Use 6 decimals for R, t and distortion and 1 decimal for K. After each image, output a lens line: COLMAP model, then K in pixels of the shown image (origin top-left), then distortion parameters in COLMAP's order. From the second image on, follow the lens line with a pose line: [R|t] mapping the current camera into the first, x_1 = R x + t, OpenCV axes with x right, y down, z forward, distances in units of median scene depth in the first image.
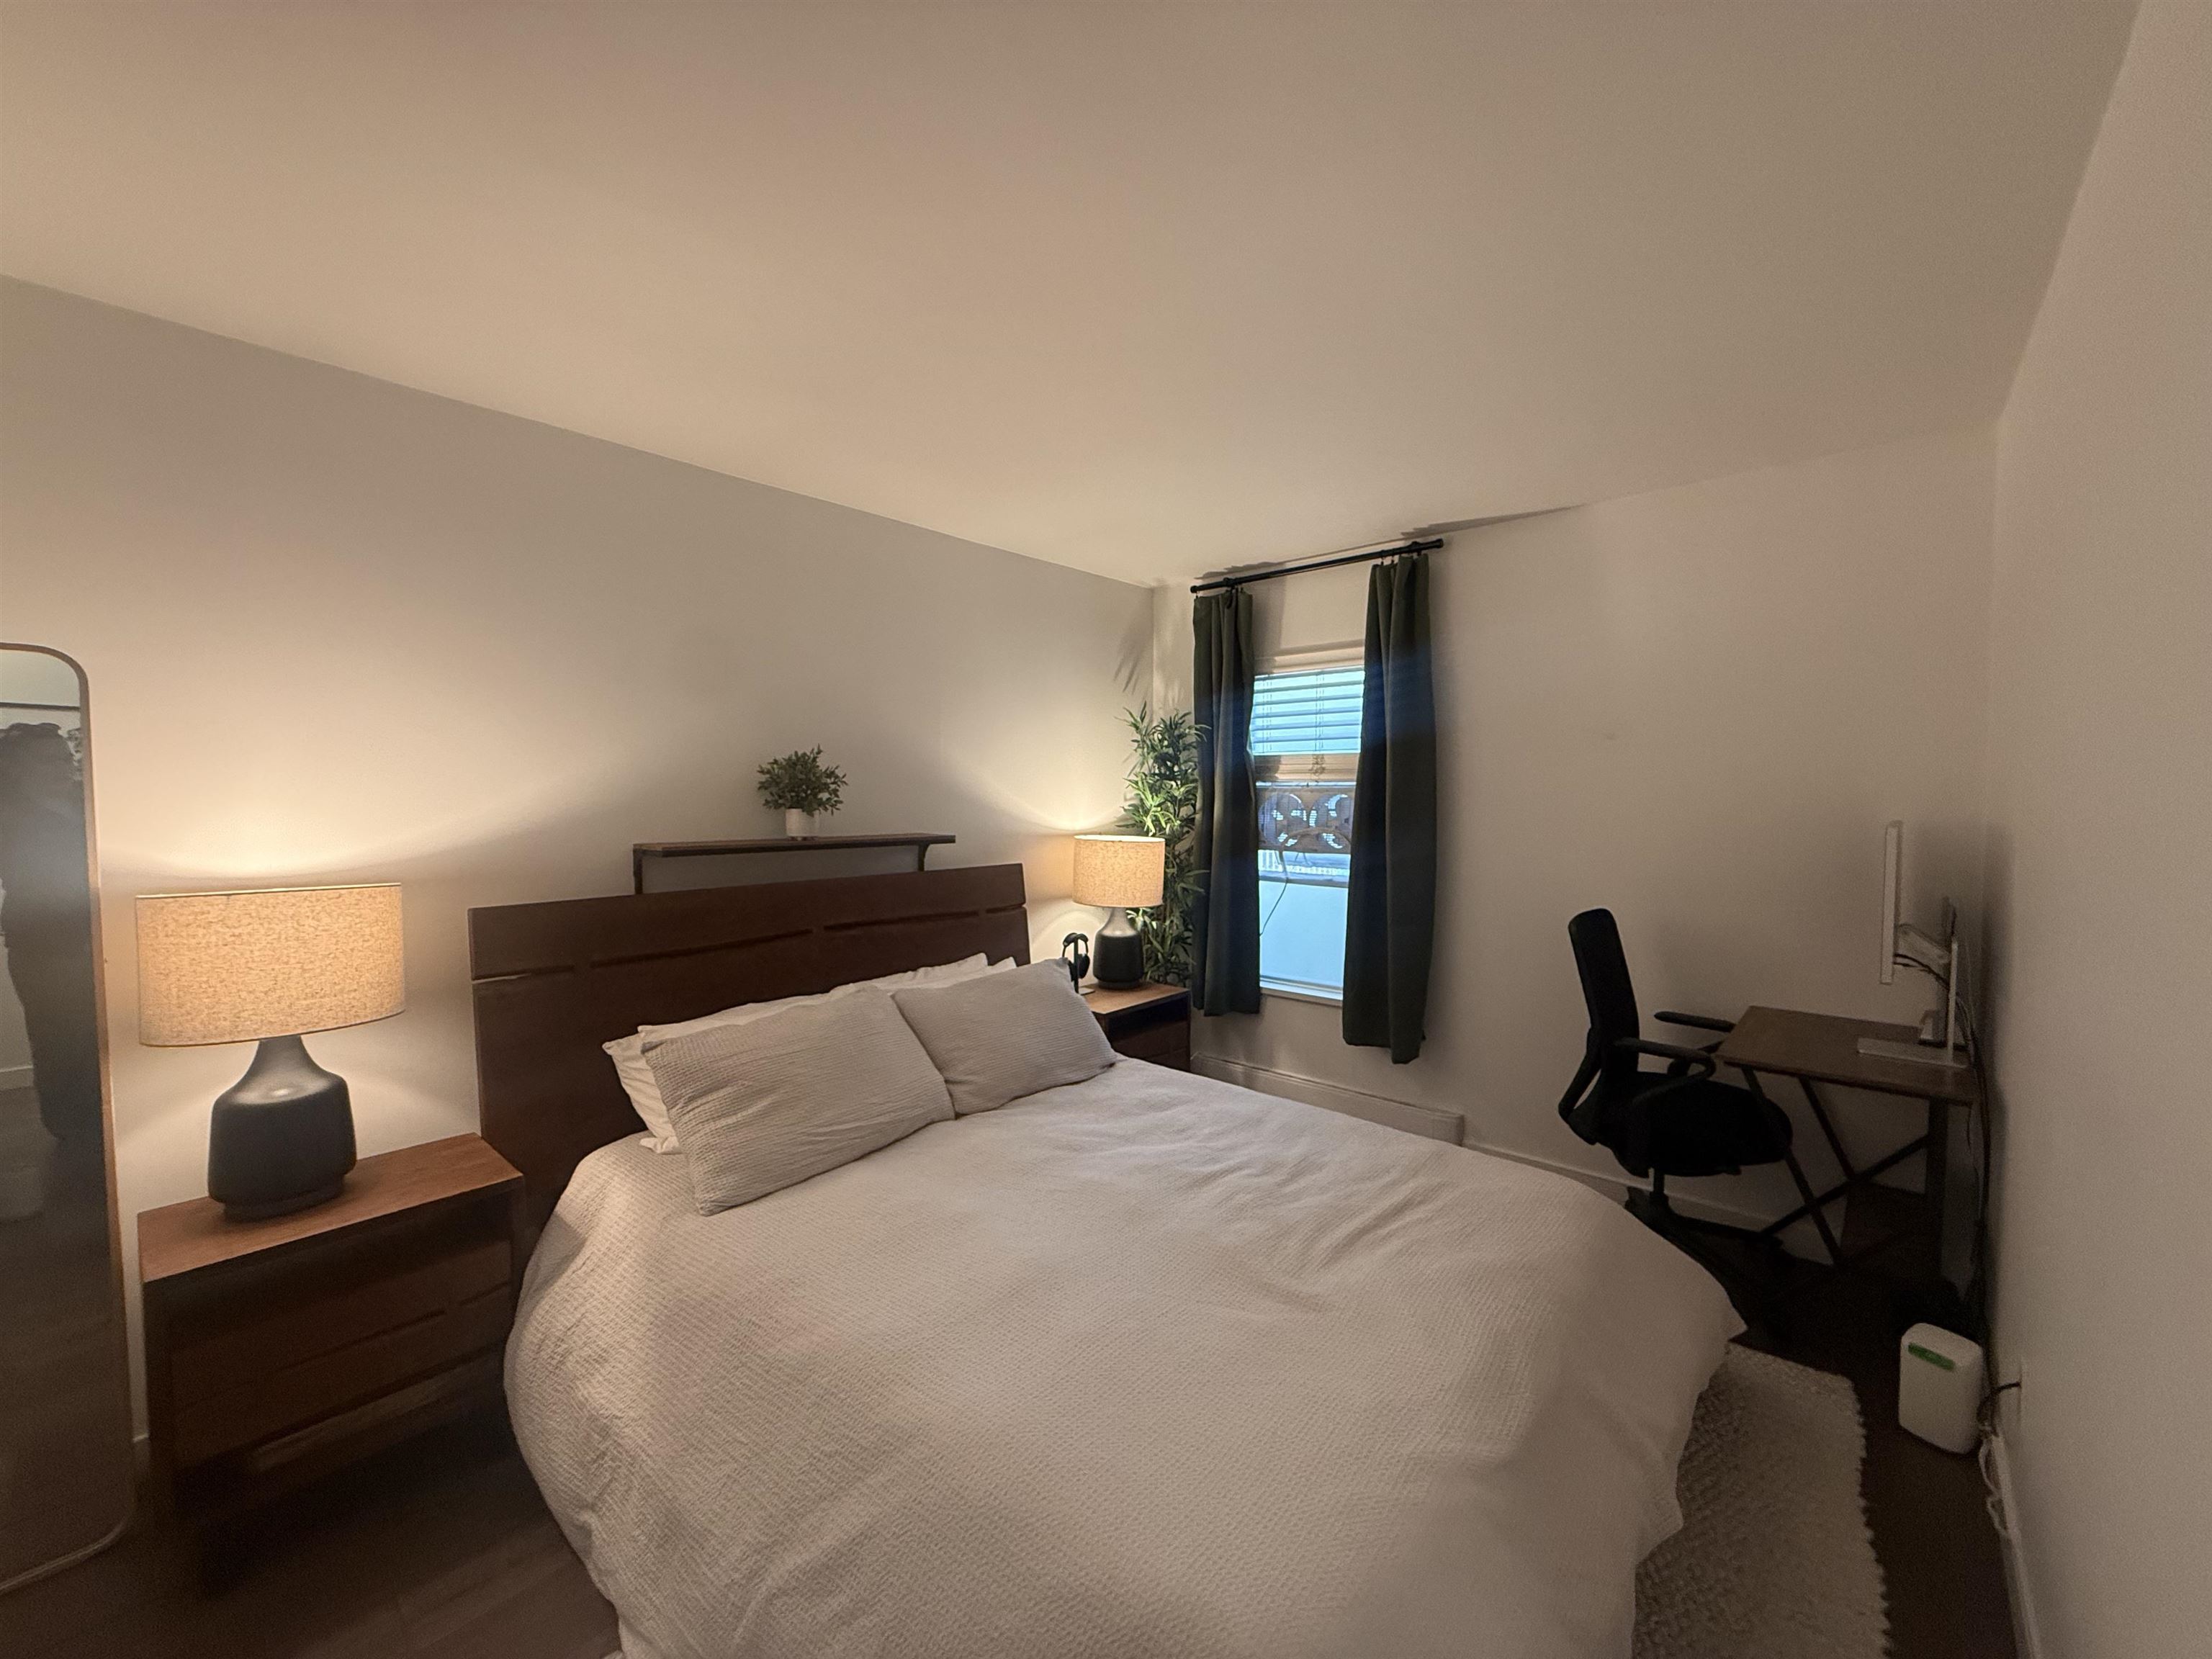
lens RADIAL K [[876.5, 0, 1105.1], [0, 876.5, 830.1], [0, 0, 1]] dist [0.001688, -0.000609]
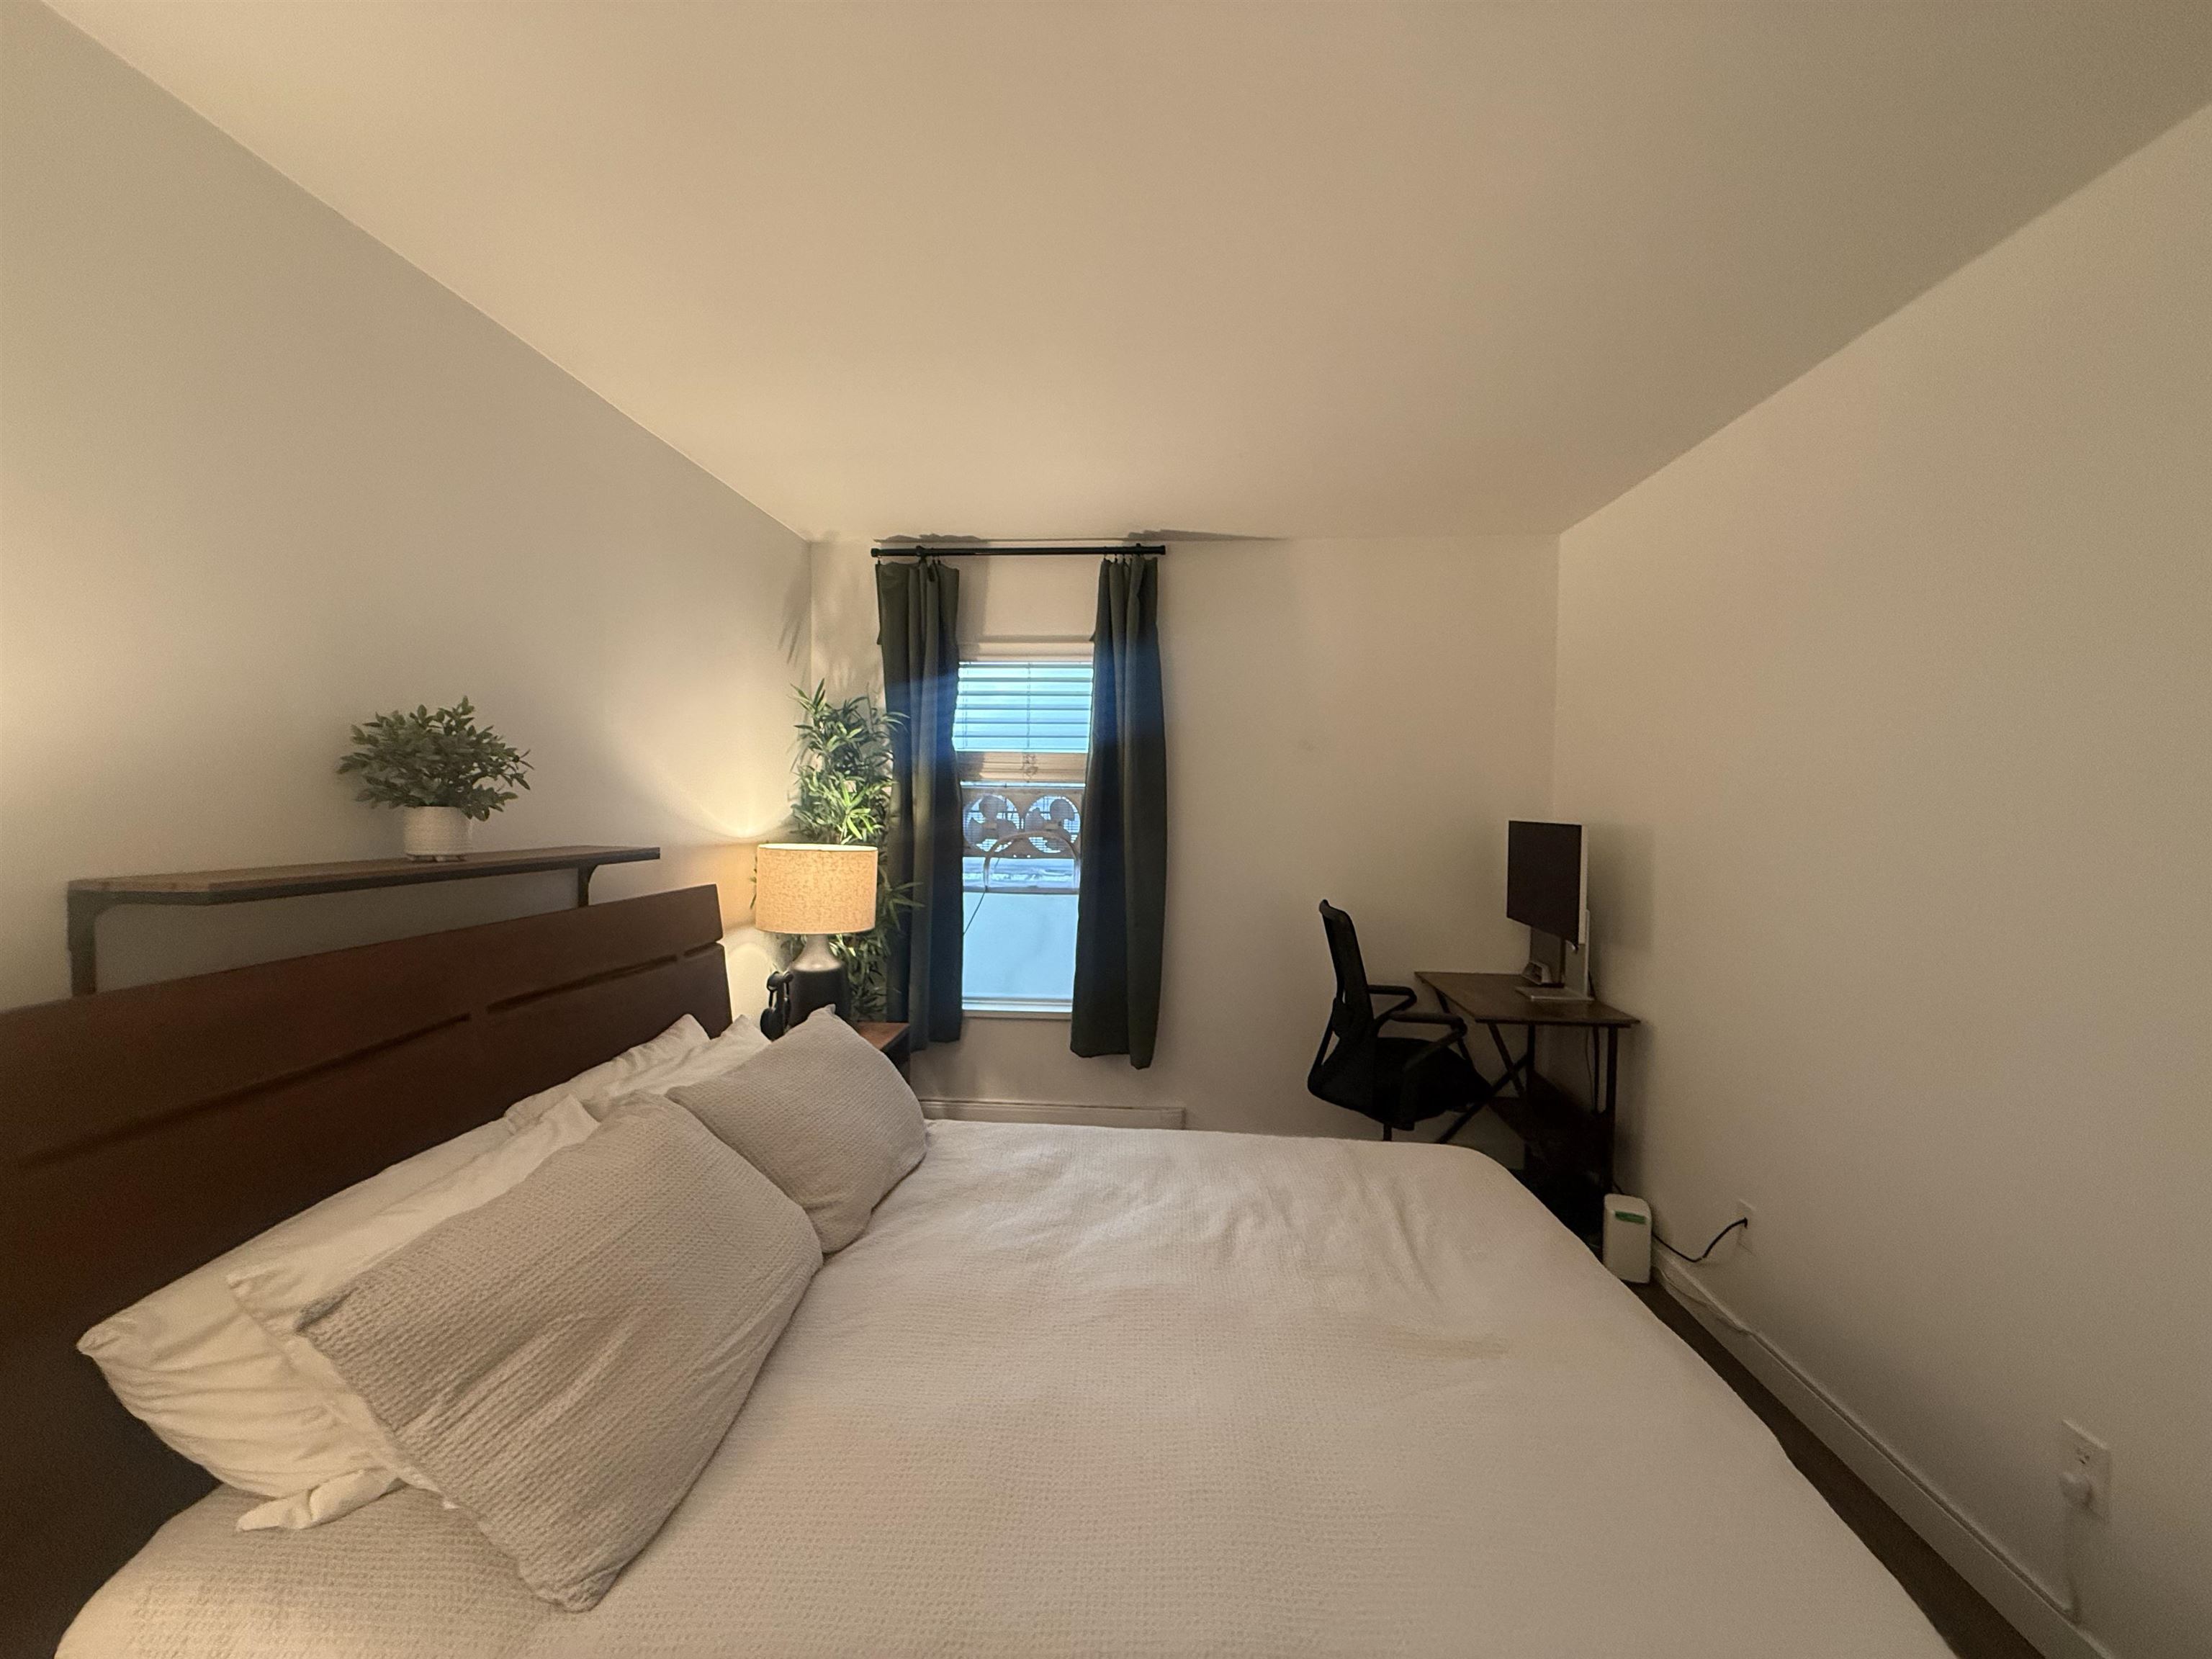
lens RADIAL K [[876.5, 0, 1090.4], [0, 876.5, 833.5], [0, 0, 1]] dist [0.001688, -0.000609]
pose [[0.797426, -0.012372, 0.603290, -0.289605], [0.014067, 0.999899, 0.001912, -0.001580], [-0.603253, 0.006962, 0.797519, 0.232624]]
